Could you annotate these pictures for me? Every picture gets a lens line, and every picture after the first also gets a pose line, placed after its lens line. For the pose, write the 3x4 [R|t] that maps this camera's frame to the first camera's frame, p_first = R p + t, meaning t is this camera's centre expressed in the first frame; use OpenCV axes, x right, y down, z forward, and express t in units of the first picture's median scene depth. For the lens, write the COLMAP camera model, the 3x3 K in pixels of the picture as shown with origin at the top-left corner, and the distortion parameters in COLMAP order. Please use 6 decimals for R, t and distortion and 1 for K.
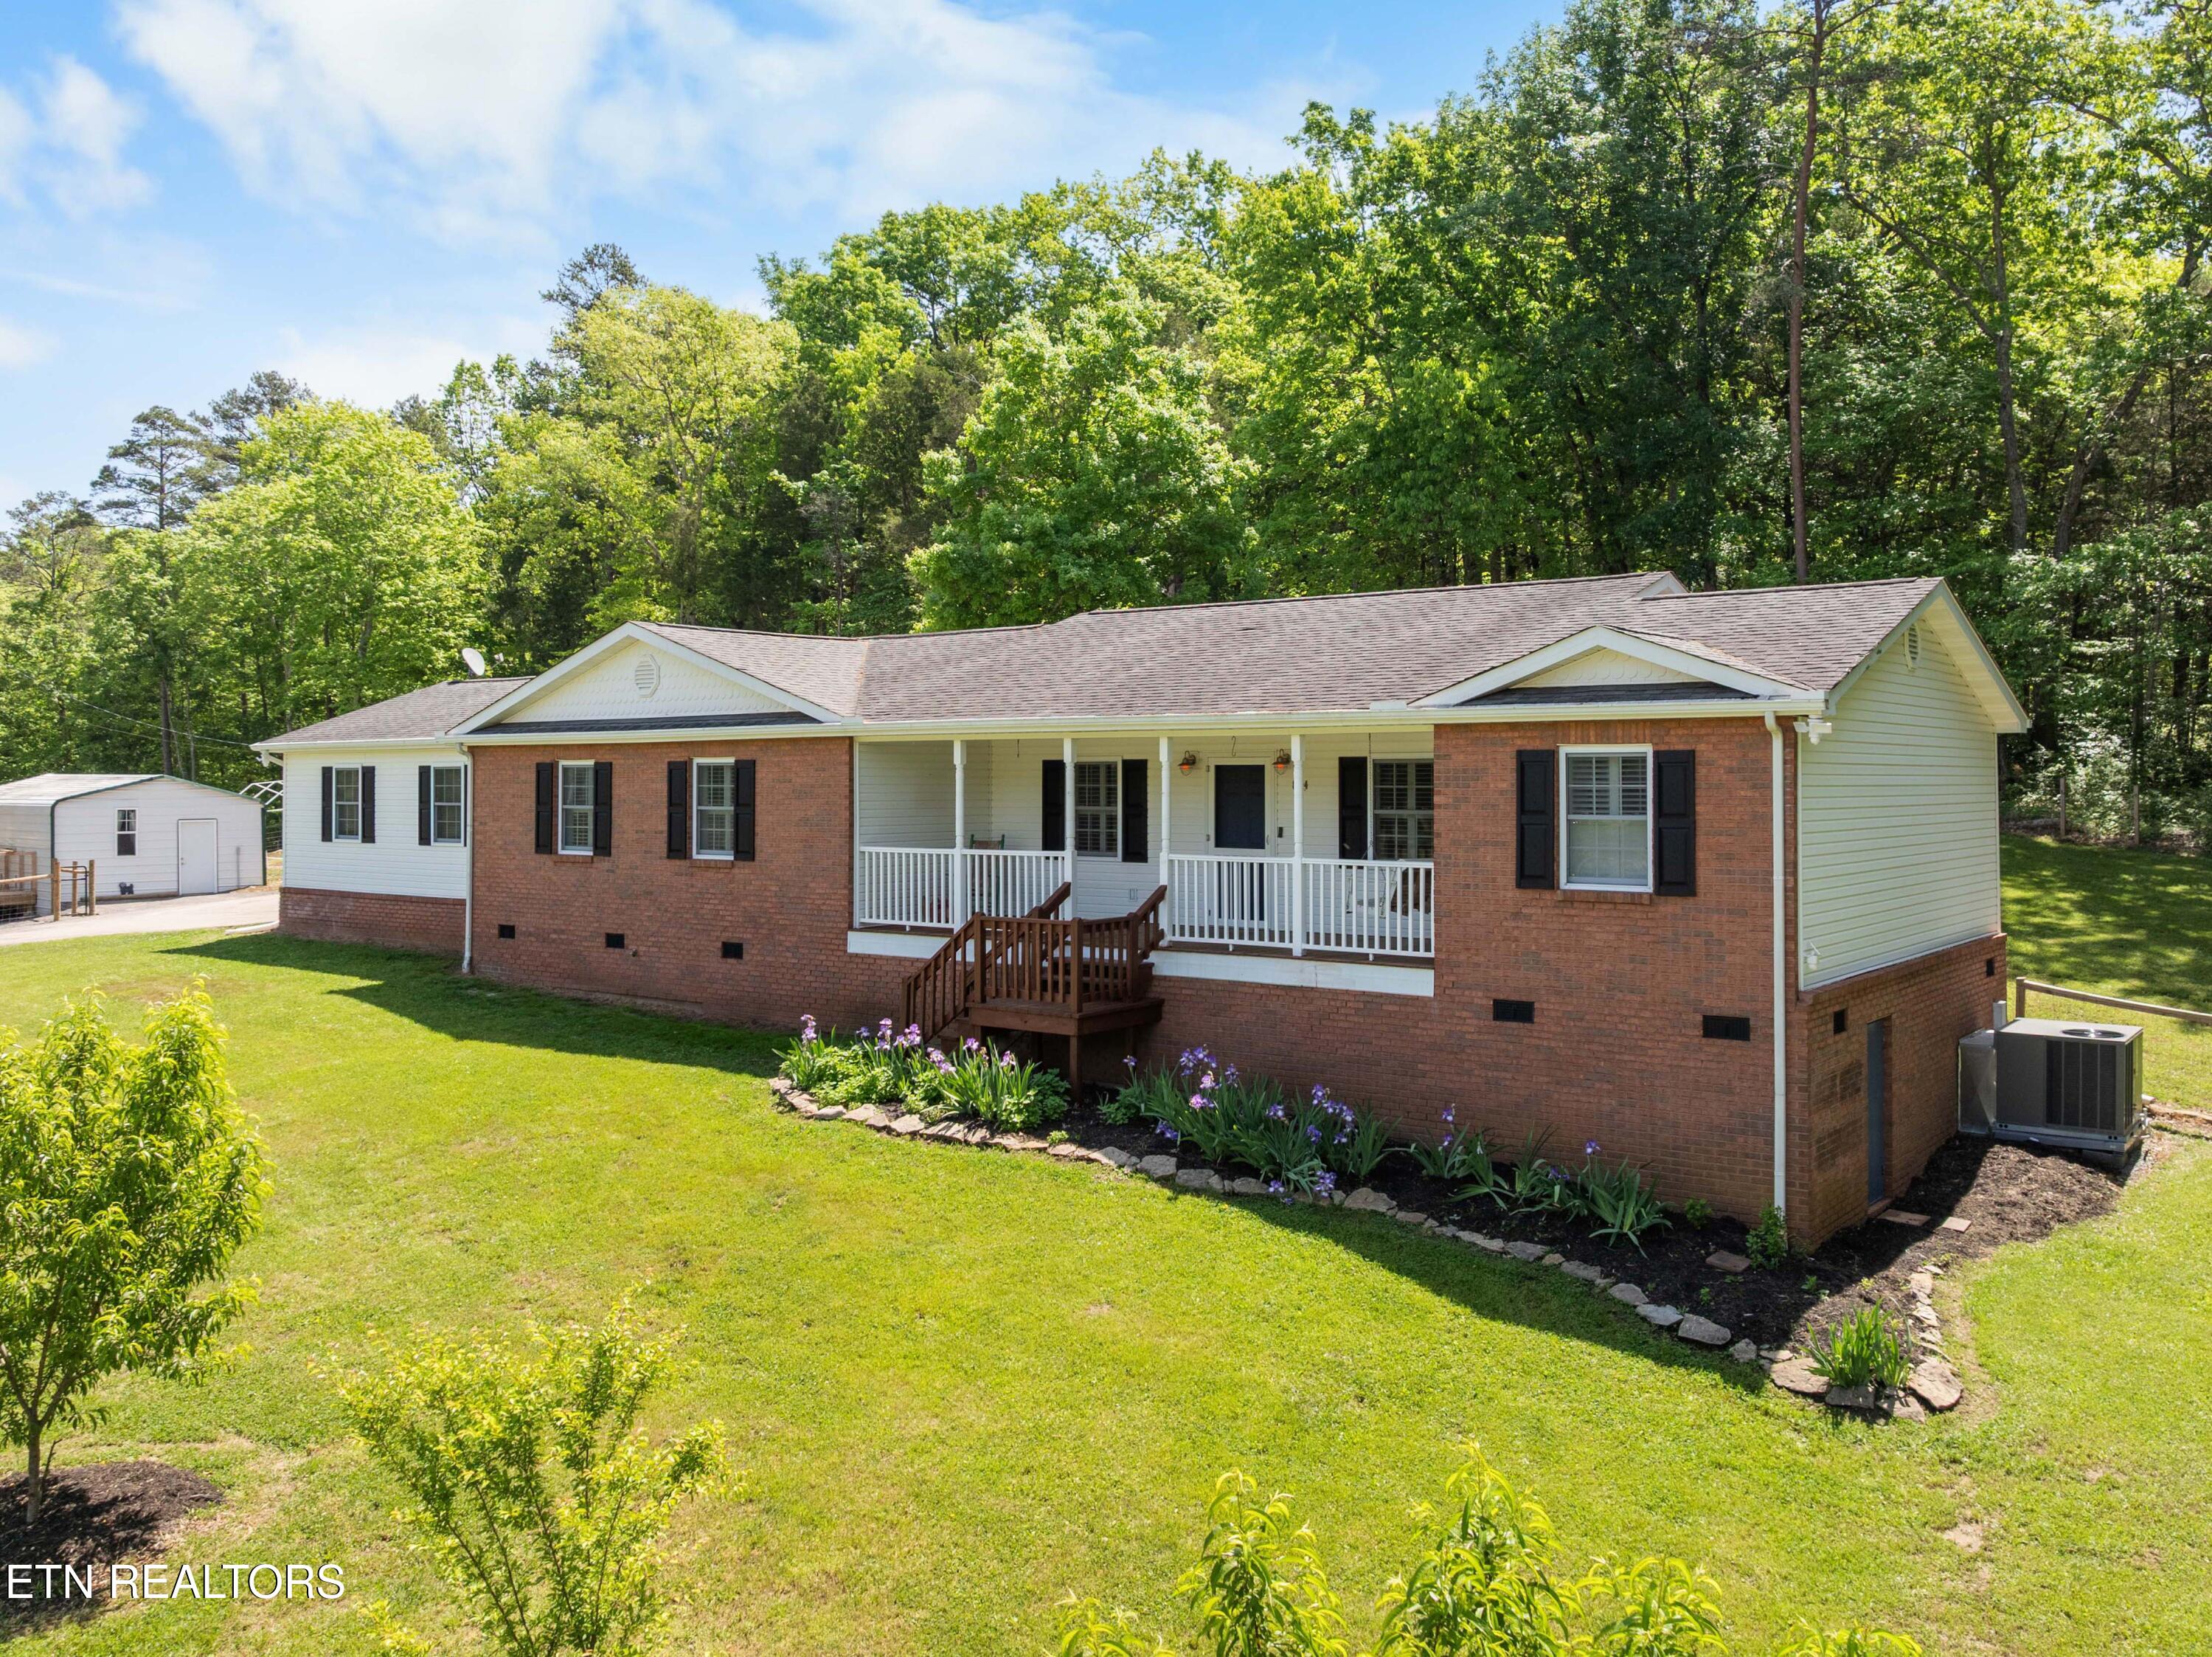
lens RADIAL K [[1926.4, 0, 1118.3], [0, 1926.4, 772.1], [0, 0, 1]] dist [-0.040420, -0.000240]
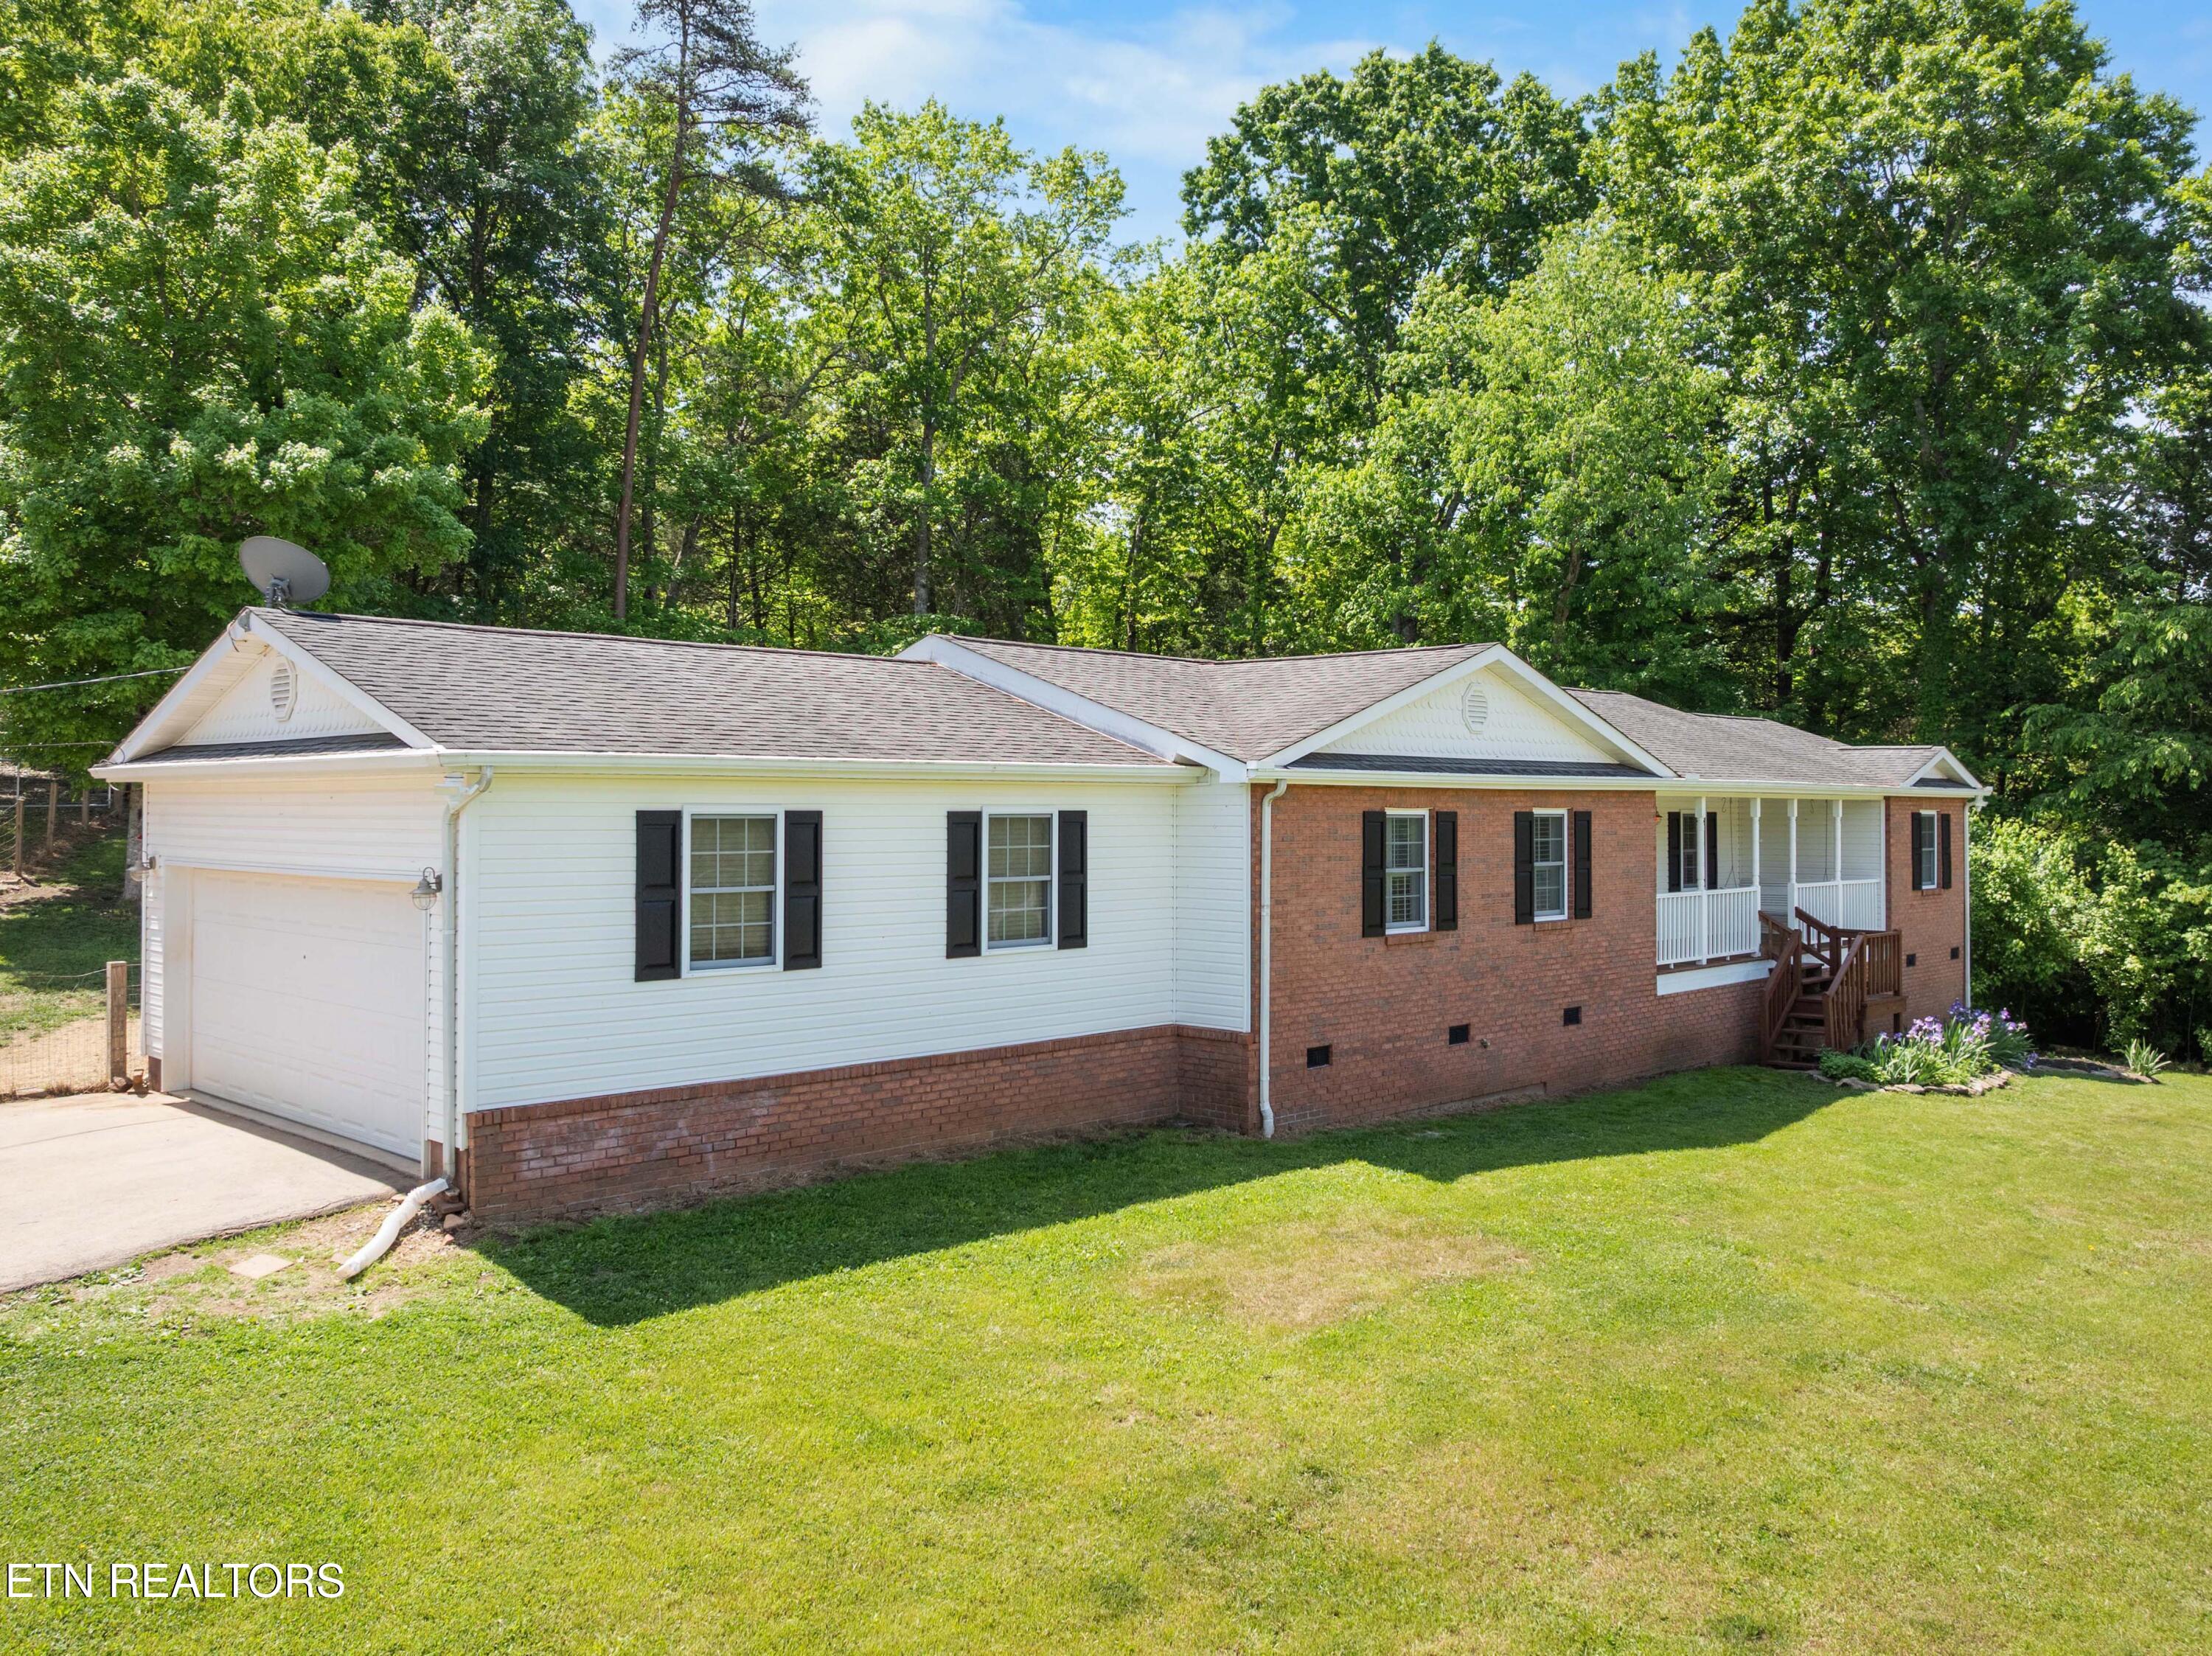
lens RADIAL K [[1754.9, 0, 1104.0], [0, 1754.9, 818.2], [0, 0, 1]] dist [0.005705, -0.000613]
pose [[0.107382, 0.006143, 0.994199, -1.072636], [0.001115, 0.999980, -0.006299, 0.002315], [-0.994217, 0.001785, 0.107373, 1.139194]]
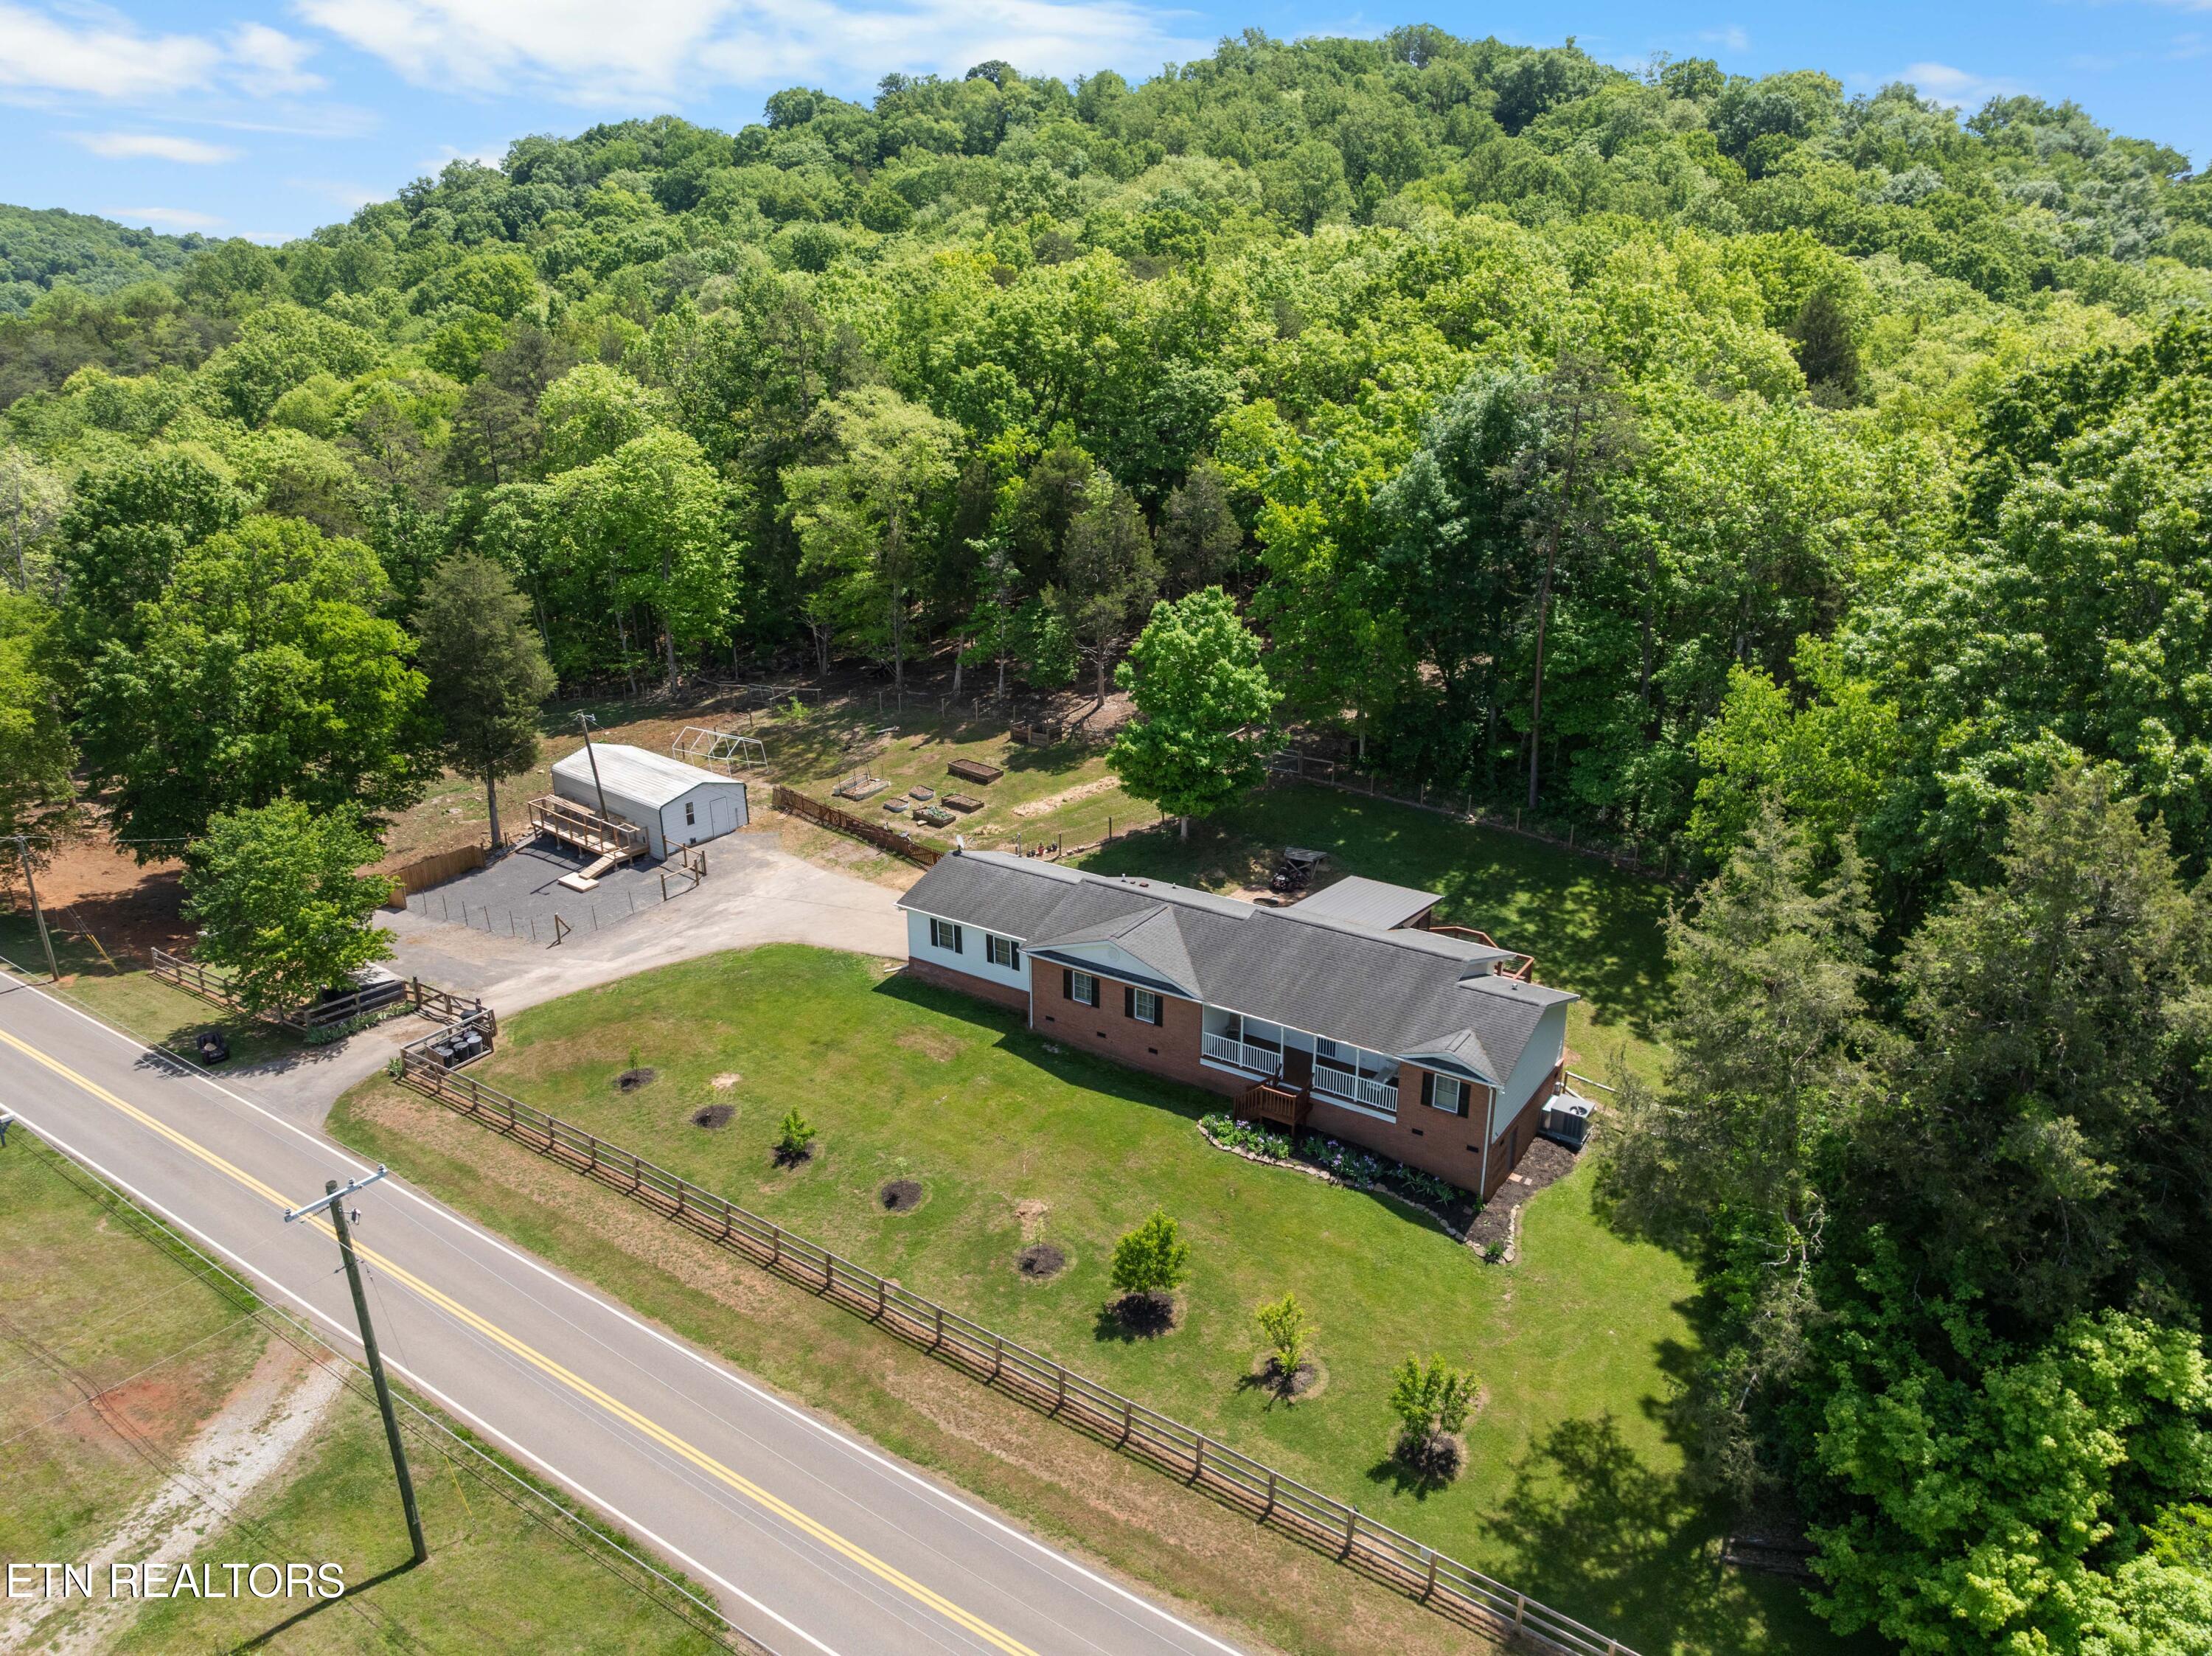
lens RADIAL K [[1584.5, 0, 1095.5], [0, 1584.5, 846.4], [0, 0, 1]] dist [-0.055371, 0.022183]
pose [[0.997438, -0.020135, 0.068643, -0.457416], [-0.005022, 0.937494, 0.347966, -1.078111], [-0.071359, -0.347420, 0.934991, -1.210950]]
